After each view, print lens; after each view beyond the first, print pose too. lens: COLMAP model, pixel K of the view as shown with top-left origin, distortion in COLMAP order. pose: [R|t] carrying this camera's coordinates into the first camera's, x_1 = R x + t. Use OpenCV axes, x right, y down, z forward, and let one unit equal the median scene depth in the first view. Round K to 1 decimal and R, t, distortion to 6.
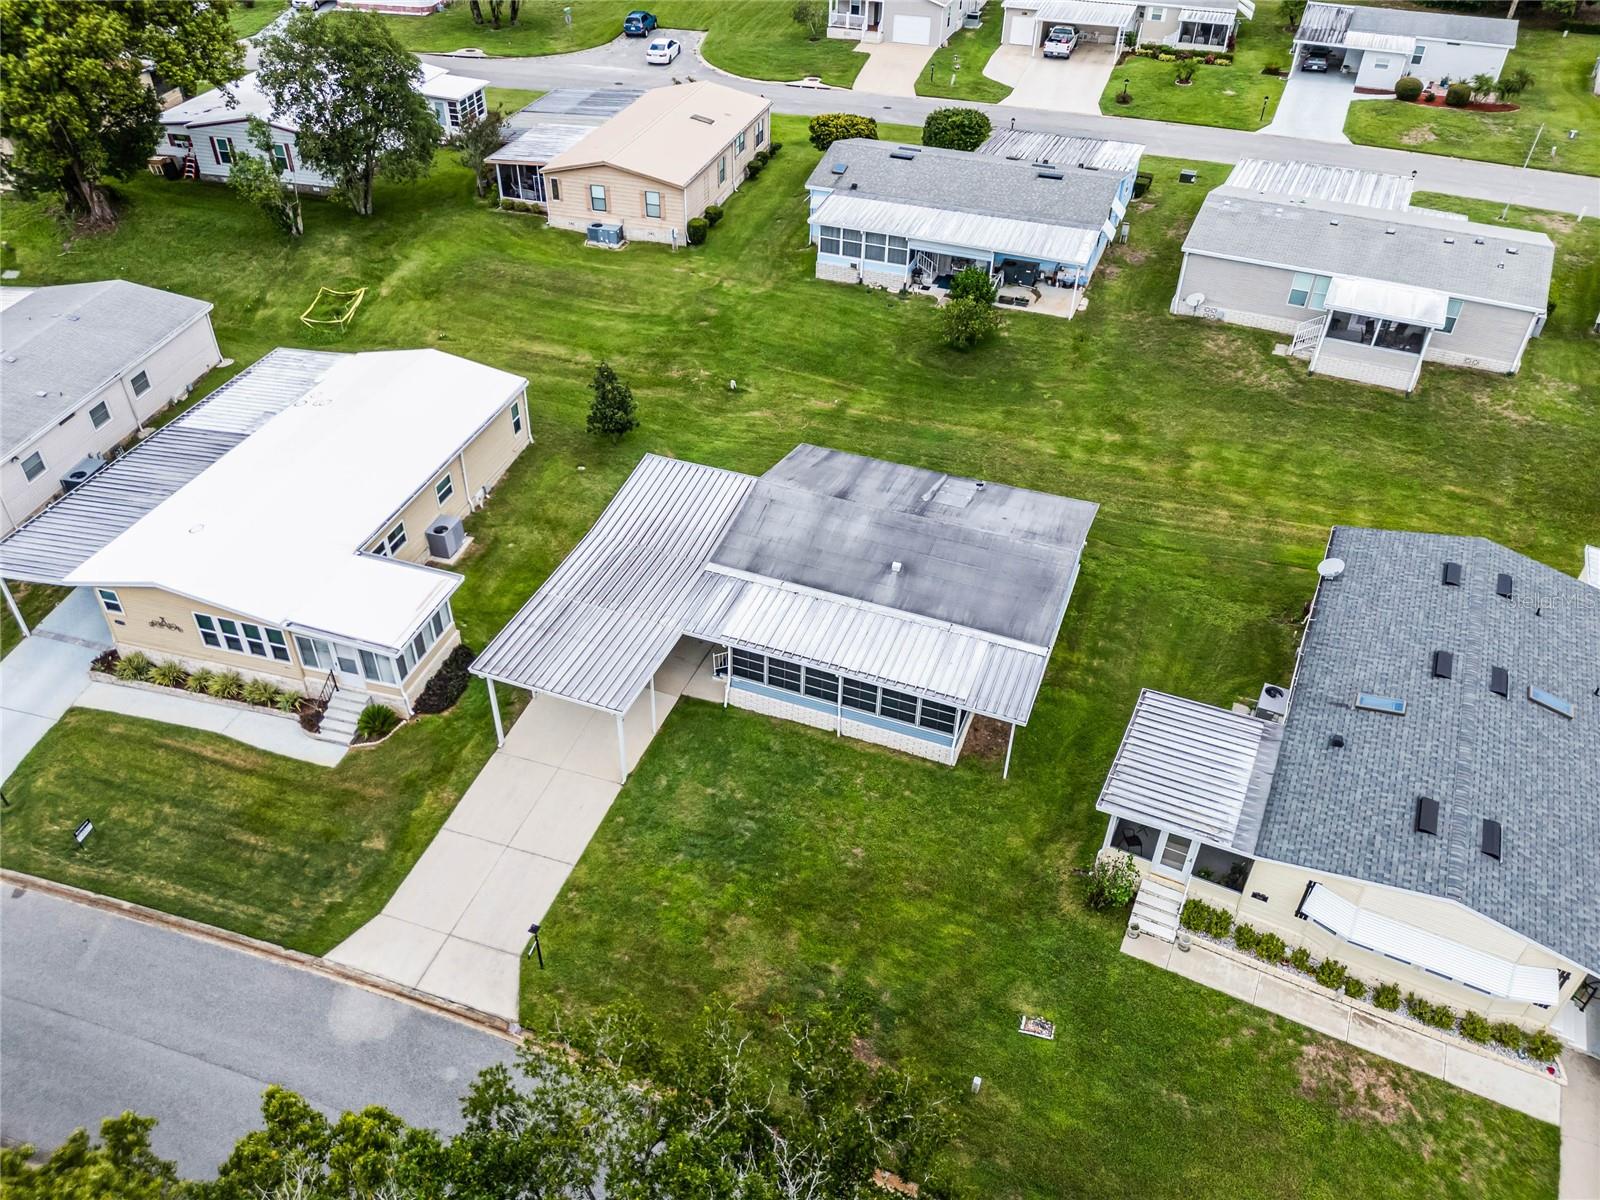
lens RADIAL K [[1174.2, 0, 797.2], [0, 1174.2, 595.1], [0, 0, 1]] dist [0.083406, -0.088419]
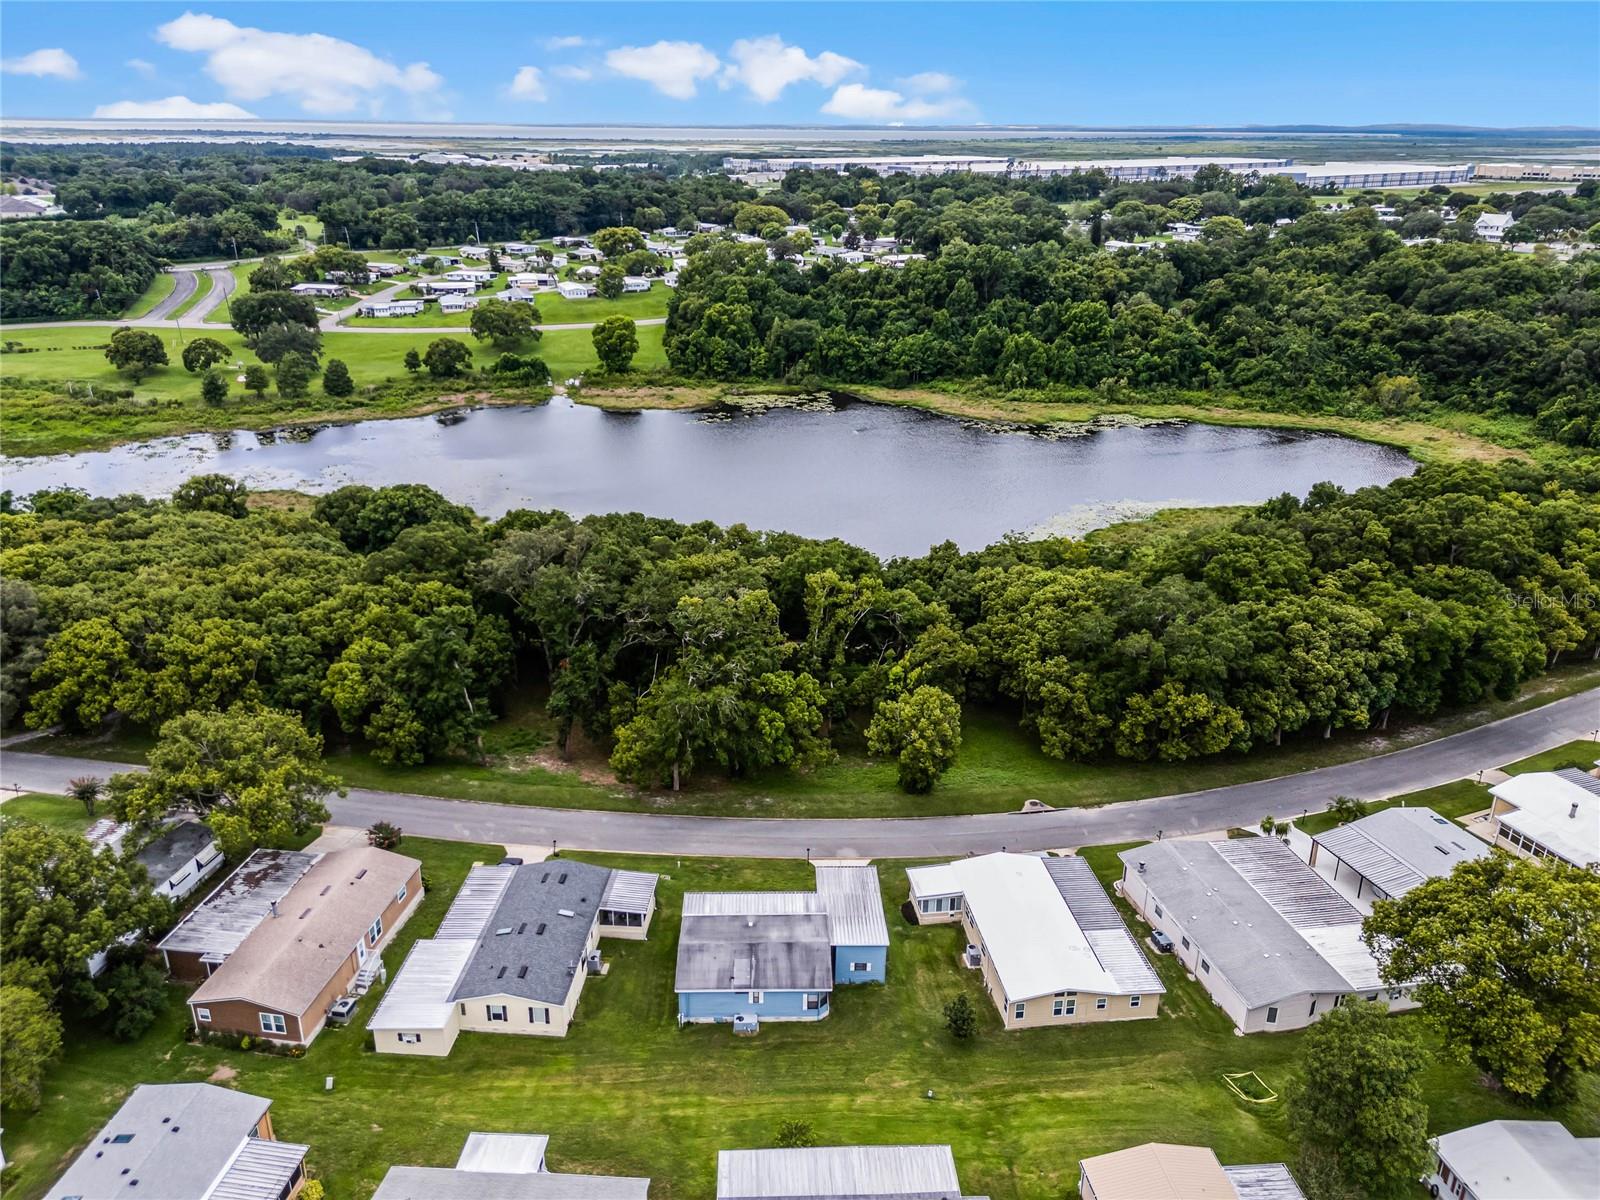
lens RADIAL K [[1174.2, 0, 797.2], [0, 1174.2, 595.1], [0, 0, 1]] dist [0.083406, -0.088419]
pose [[-0.921962, 0.121521, -0.367721, 0.657002], [-0.253873, 0.527393, 0.810805, -1.929060], [0.292463, 0.840886, -0.455385, 1.280157]]
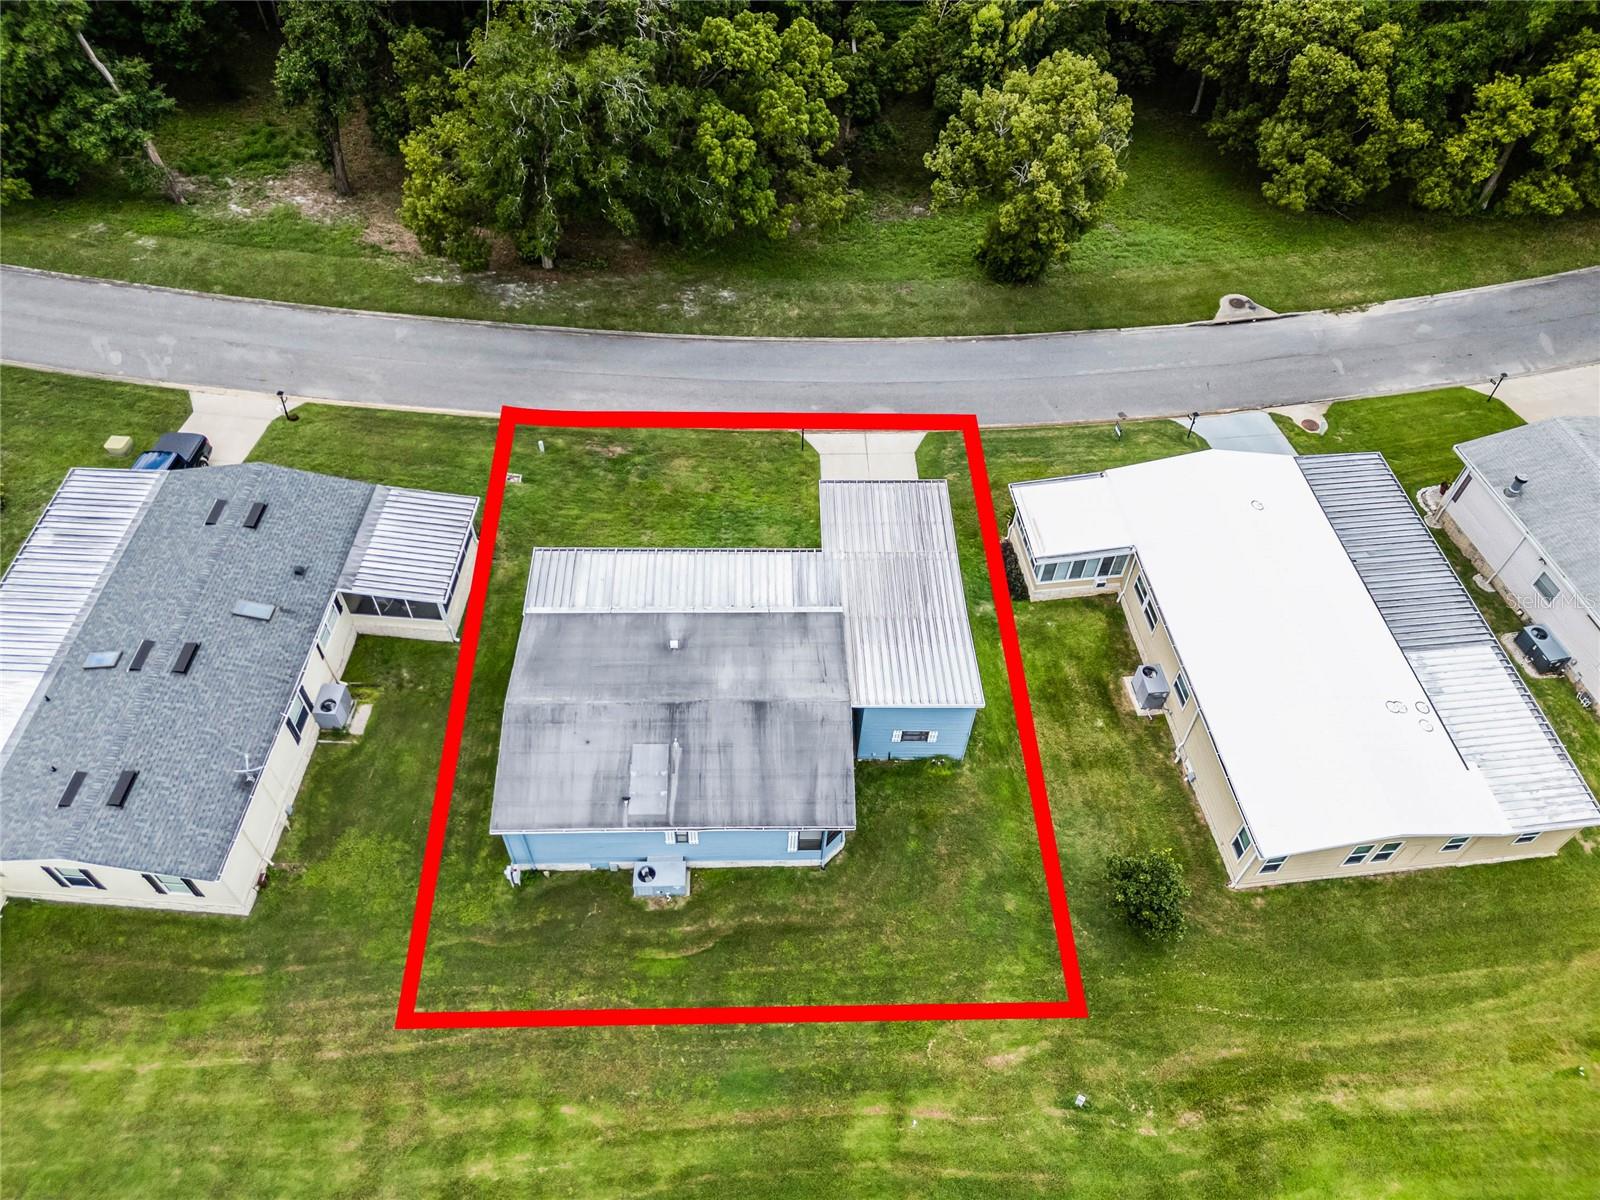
lens RADIAL K [[1174.2, 0, 797.2], [0, 1174.2, 595.1], [0, 0, 1]] dist [0.083406, -0.088419]
pose [[-0.921784, 0.276439, -0.271836, 0.213398], [-0.266910, 0.056059, 0.962090, -0.890839], [0.281198, 0.959395, 0.022110, 0.792760]]
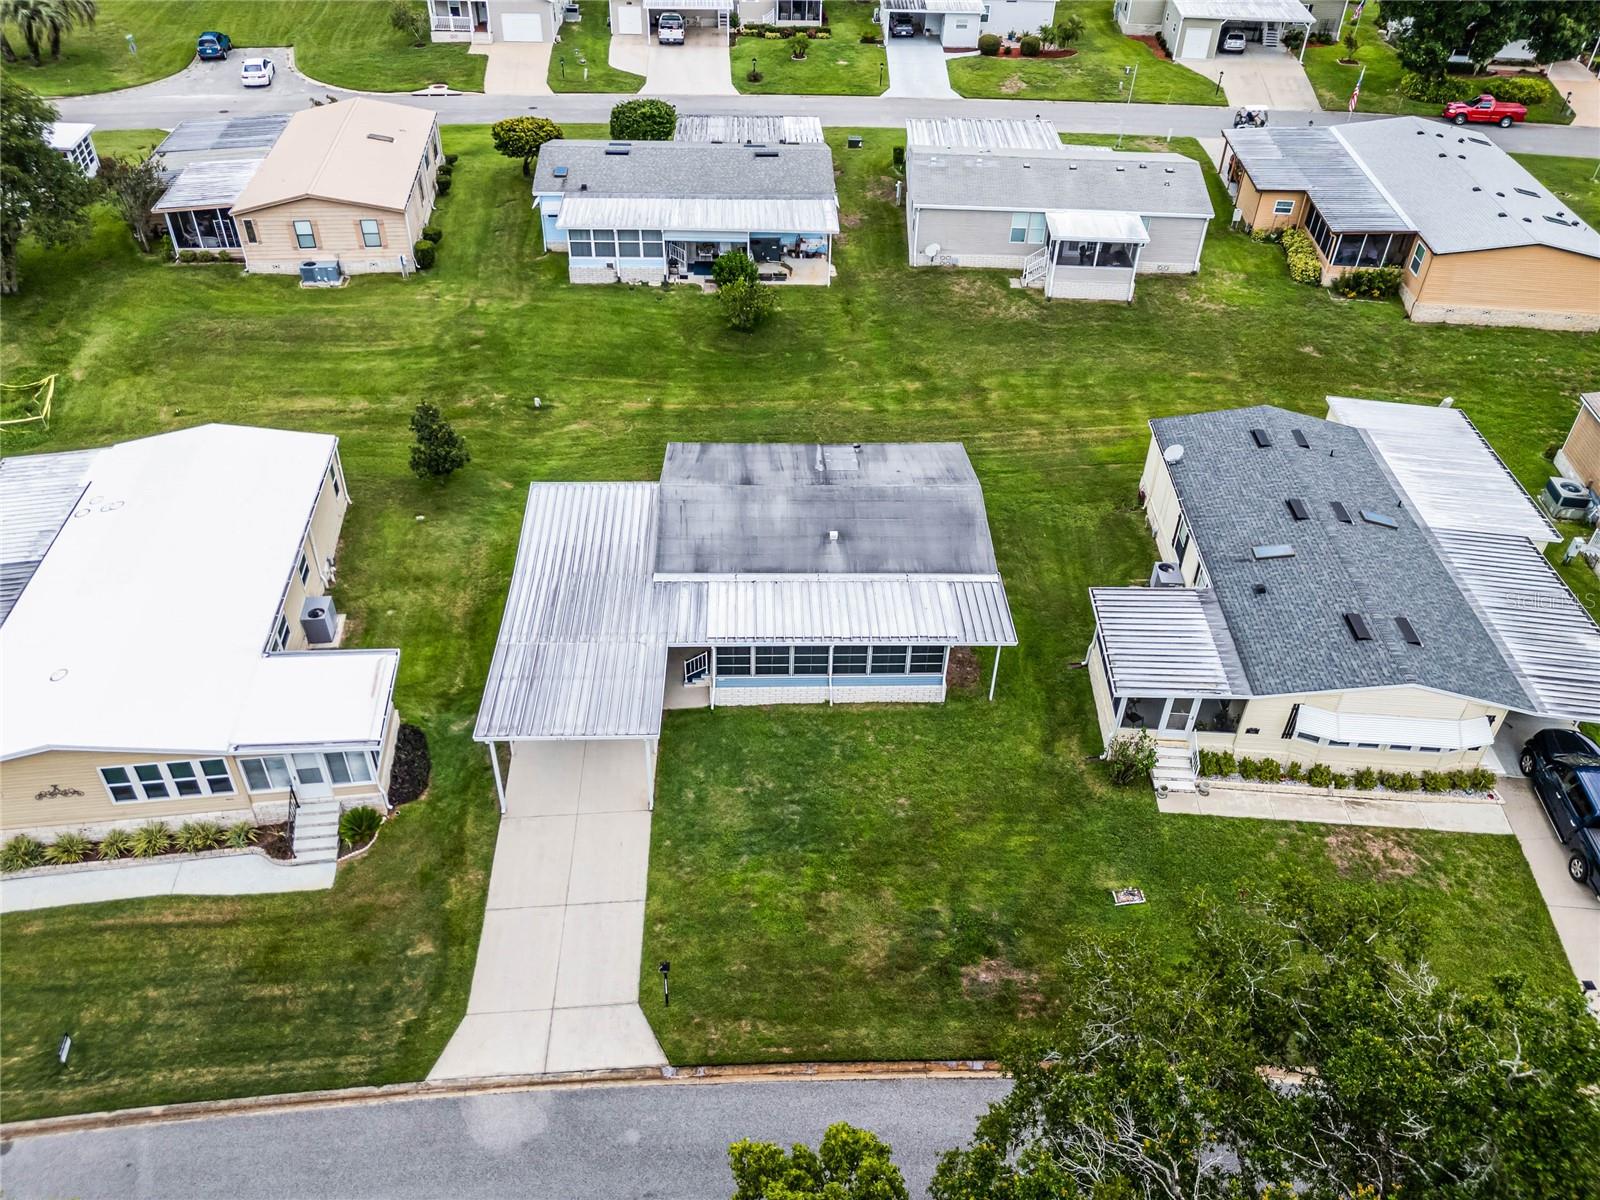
lens RADIAL K [[1174.2, 0, 797.2], [0, 1174.2, 595.1], [0, 0, 1]] dist [0.083406, -0.088419]
pose [[0.918367, -0.236513, 0.317274, -0.236700], [0.234426, 0.971076, 0.045333, -0.022434], [-0.318819, 0.032745, 0.947250, 0.020644]]
